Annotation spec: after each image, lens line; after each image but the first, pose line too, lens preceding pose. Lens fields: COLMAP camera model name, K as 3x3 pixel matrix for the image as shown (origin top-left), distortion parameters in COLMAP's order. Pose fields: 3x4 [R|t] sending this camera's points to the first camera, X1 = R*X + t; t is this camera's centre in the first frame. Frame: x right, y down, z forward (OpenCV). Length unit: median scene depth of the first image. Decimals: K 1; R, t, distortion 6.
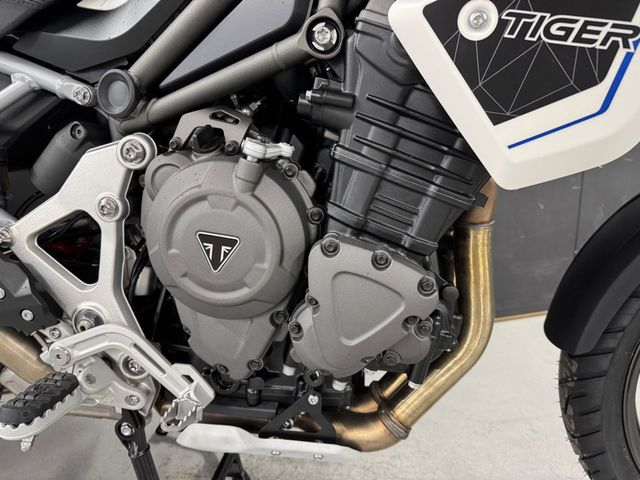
lens RADIAL K [[452.6, 0, 320.0], [0, 452.6, 240.0], [0, 0, 1]] dist [0.077316, -0.123593]
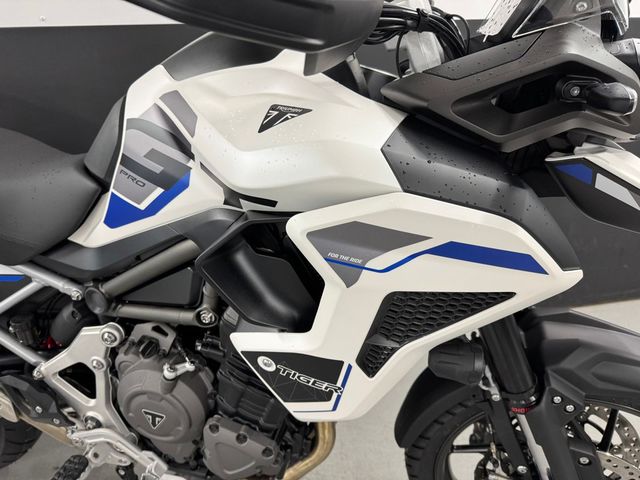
lens RADIAL K [[452.6, 0, 320.0], [0, 452.6, 240.0], [0, 0, 1]] dist [0.077316, -0.123593]
pose [[0.996927, 0.037935, -0.068541, 0.424479], [-0.023278, 0.978864, 0.203183, -0.860982], [0.074800, -0.200963, 0.976739, -0.449412]]
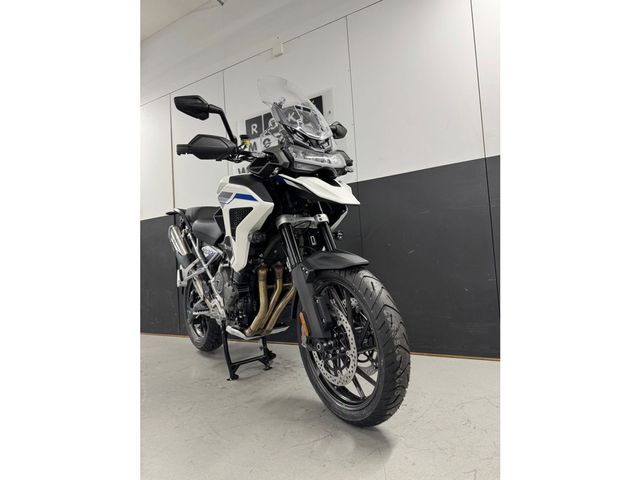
lens RADIAL K [[340.3, 0, 320.0], [0, 340.3, 240.0], [0, 0, 1]] dist [0.040102, -0.000194]
pose [[0.710624, -0.060562, -0.700961, 3.043569], [-0.107467, 0.975254, -0.193209, 0.154876], [0.695316, 0.212629, 0.686530, -0.933768]]
